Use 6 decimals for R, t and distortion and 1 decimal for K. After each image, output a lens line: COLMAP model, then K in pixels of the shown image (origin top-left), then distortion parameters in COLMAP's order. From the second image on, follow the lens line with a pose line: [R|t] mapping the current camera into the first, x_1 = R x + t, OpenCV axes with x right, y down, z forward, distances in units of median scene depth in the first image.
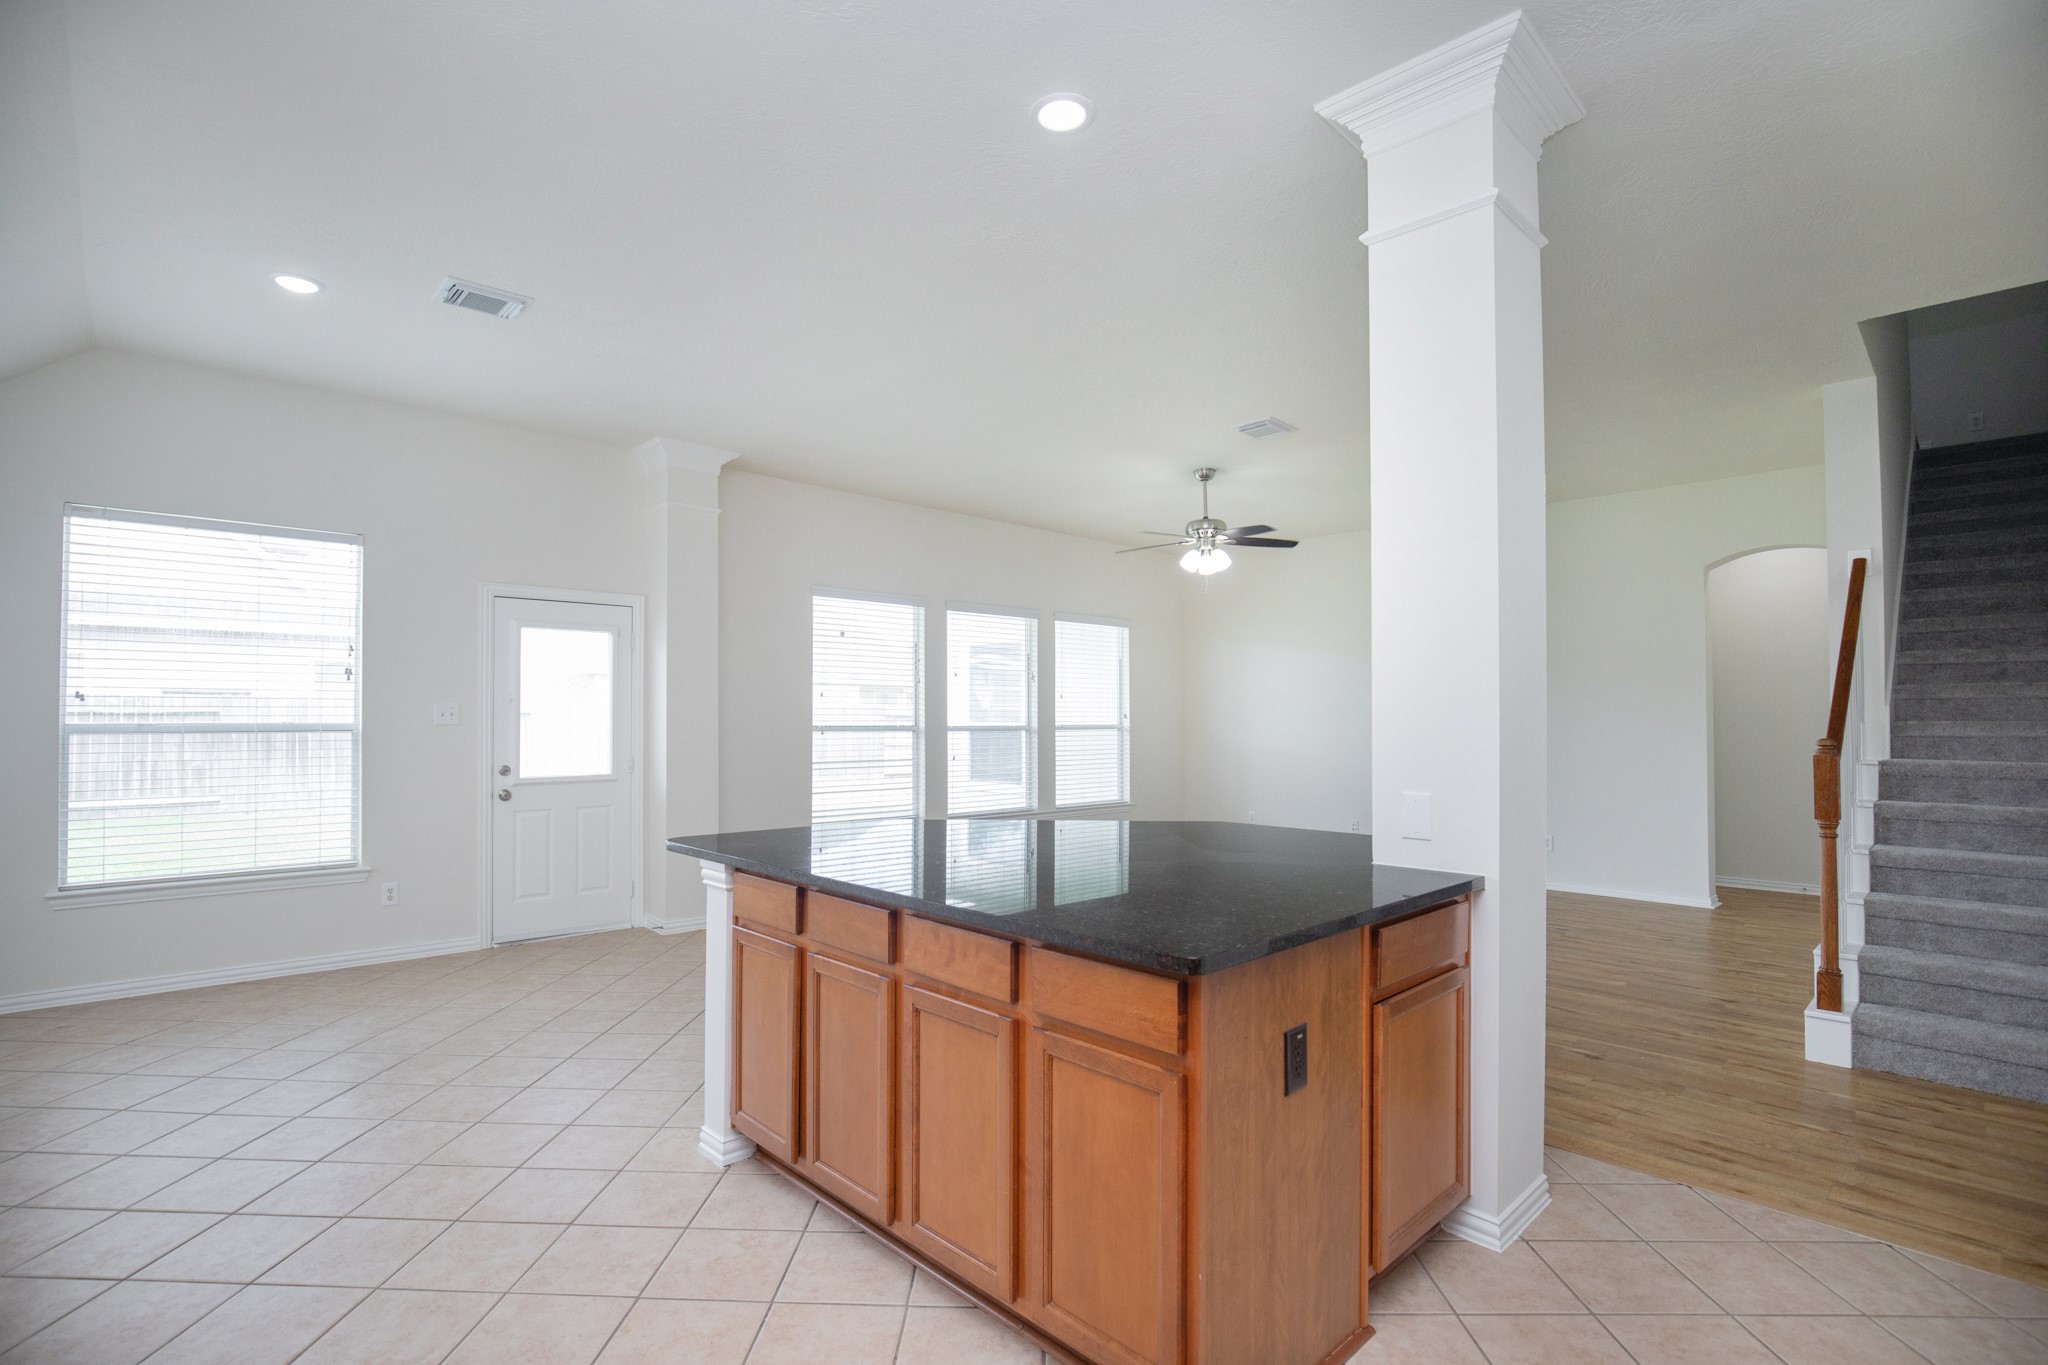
lens RADIAL K [[951.6, 0, 1027.5], [0, 951.6, 700.7], [0, 0, 1]] dist [-0.026298, 0.000314]
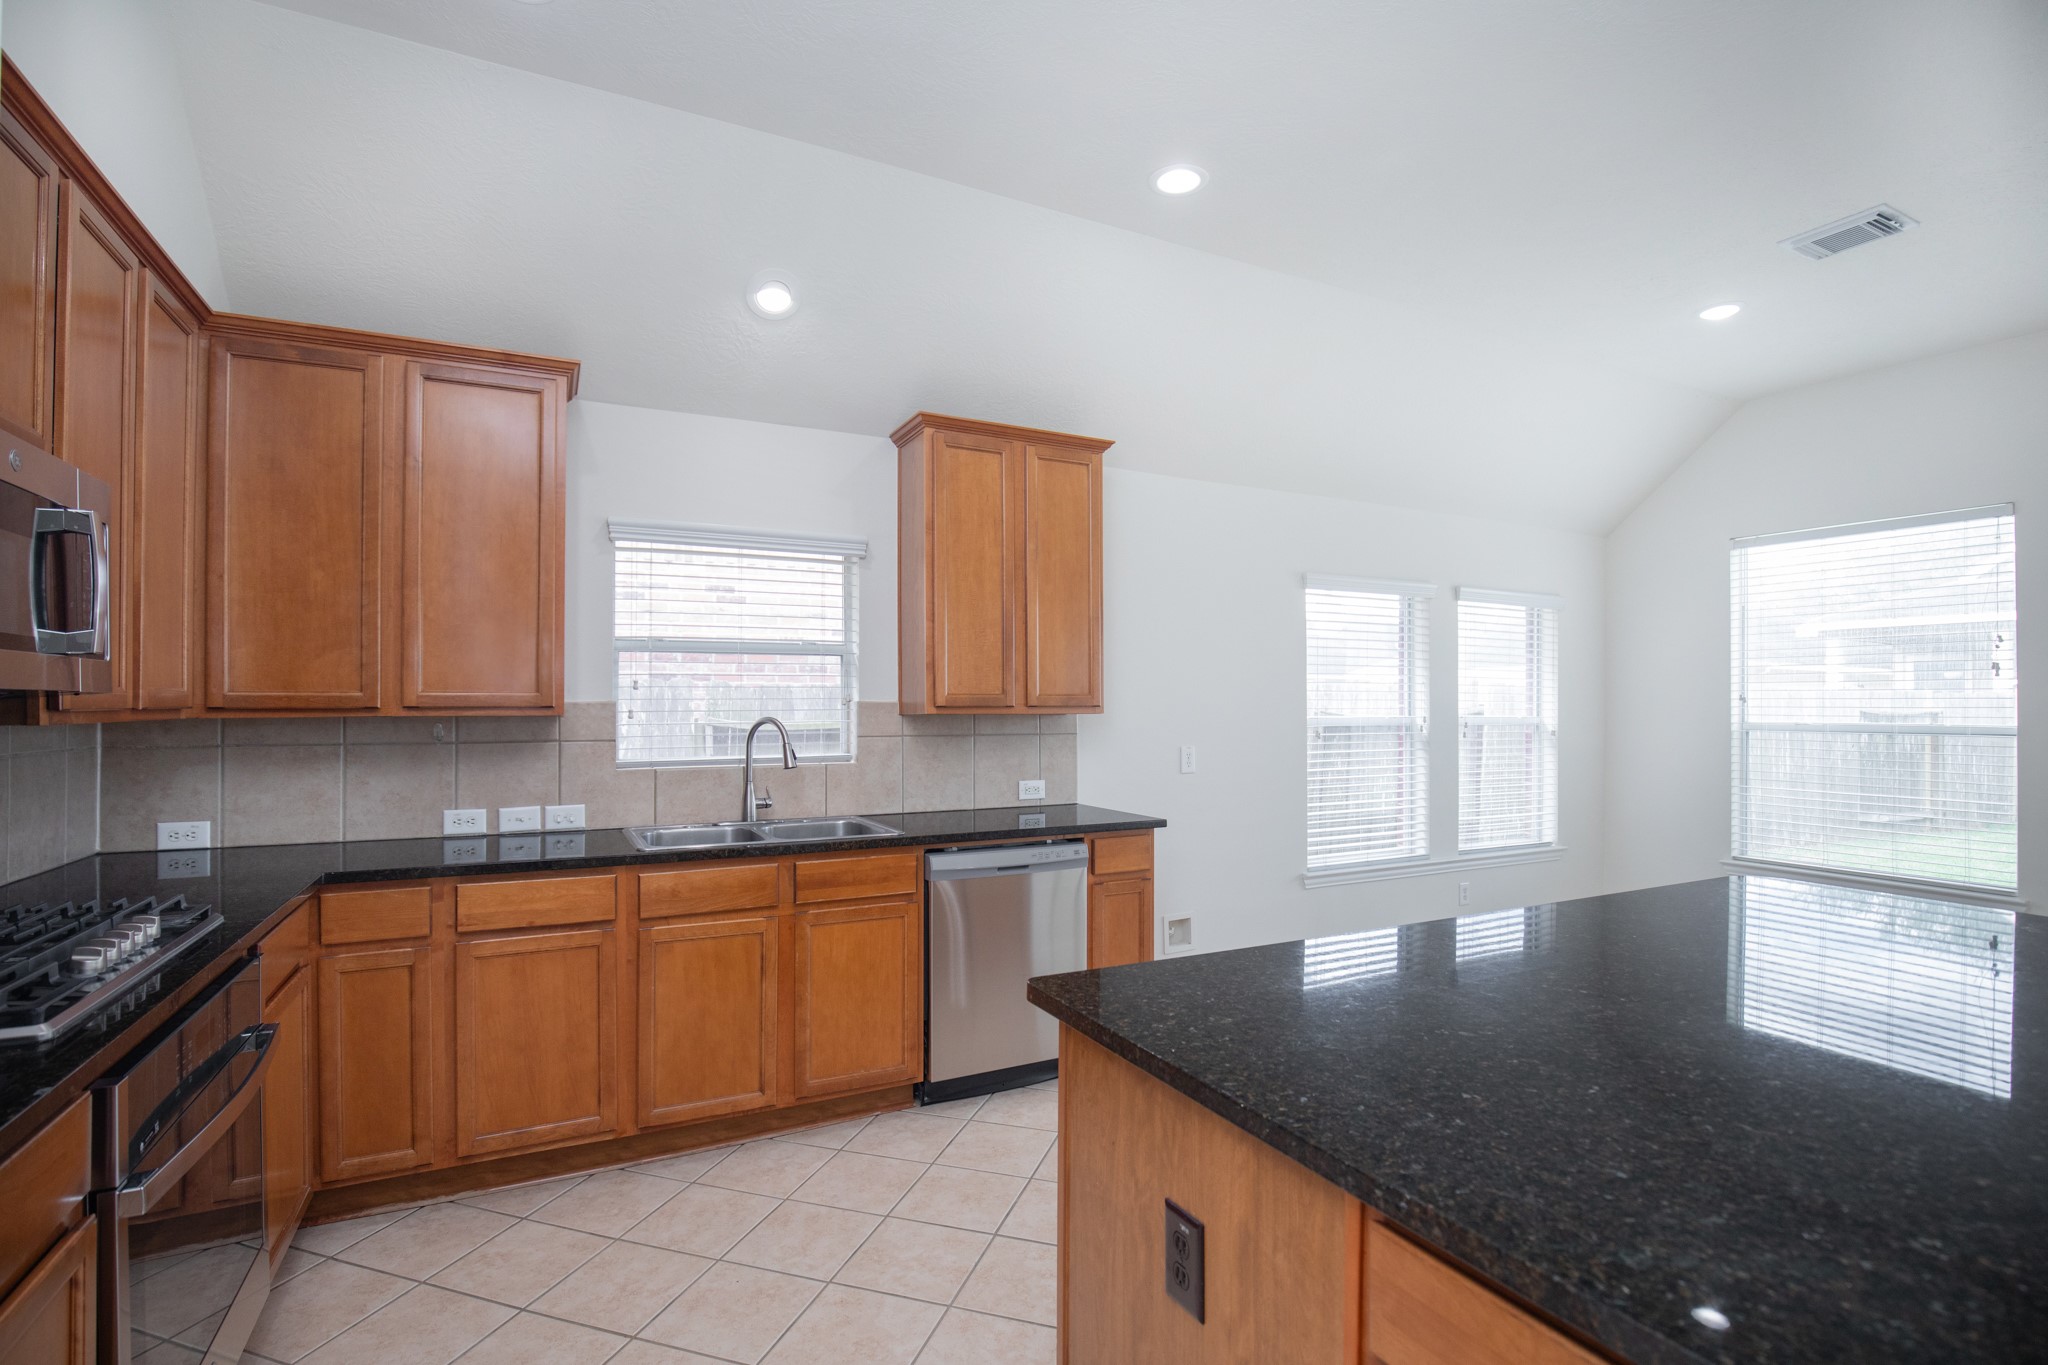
lens RADIAL K [[964.8, 0, 1027.0], [0, 964.8, 705.0], [0, 0, 1]] dist [-0.025639, 0.000964]
pose [[-0.286032, -0.001513, -0.958219, 0.309442], [0.010943, 0.999928, -0.004845, -0.001098], [0.958158, -0.011872, -0.285995, 0.355548]]
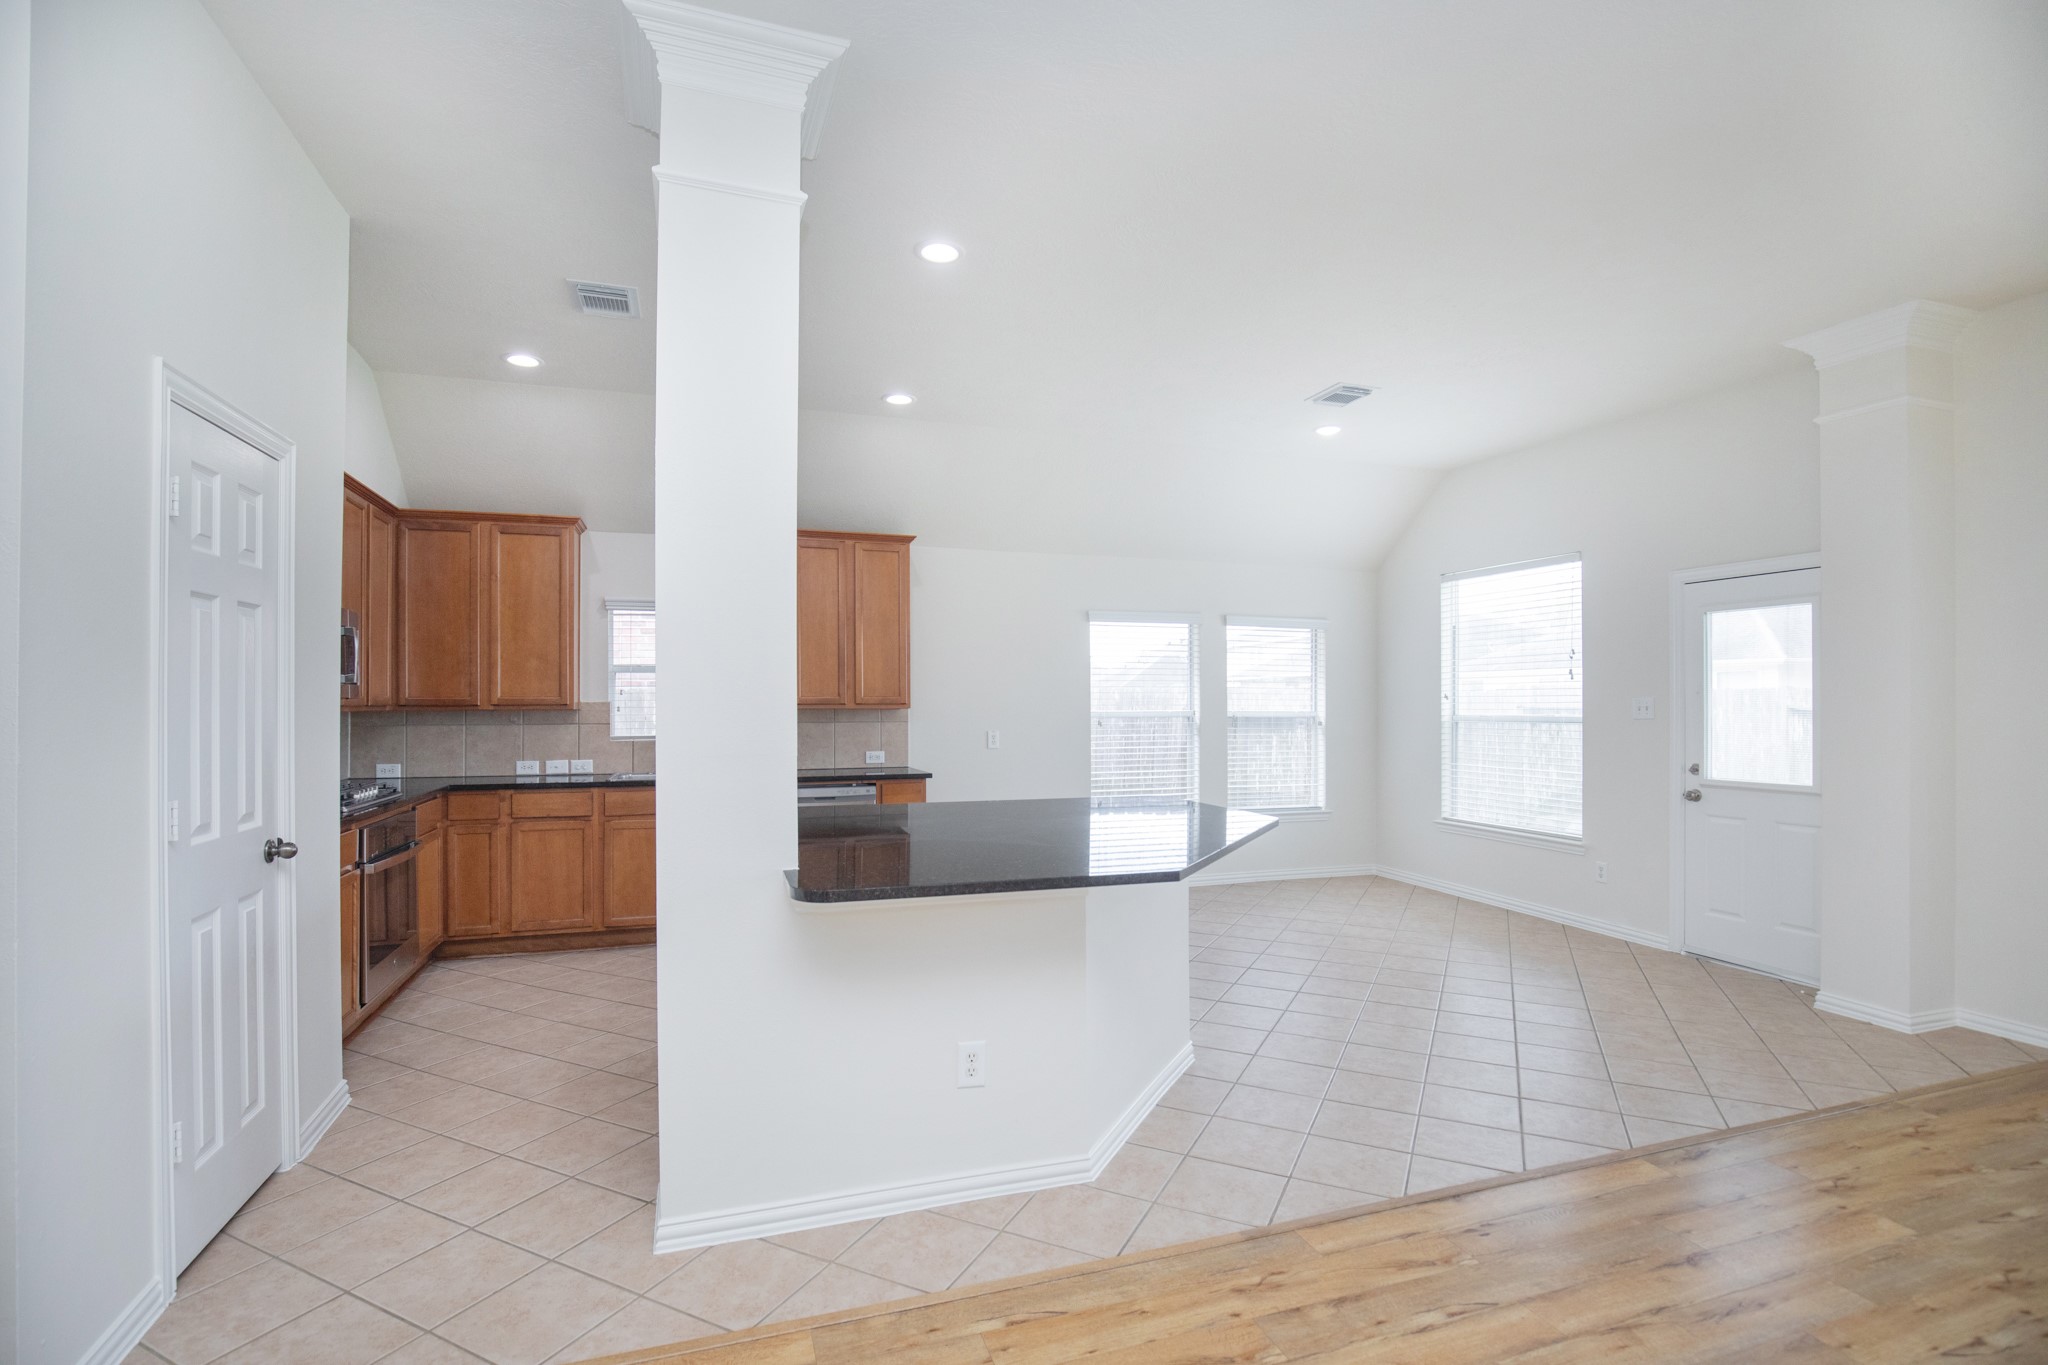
lens RADIAL K [[964.8, 0, 1027.0], [0, 964.8, 705.0], [0, 0, 1]] dist [-0.025639, 0.000964]
pose [[-0.422006, -0.002098, -0.906591, 0.568109], [0.013897, 0.999865, -0.008782, 0.009940], [0.906487, -0.016305, -0.421920, 0.791885]]
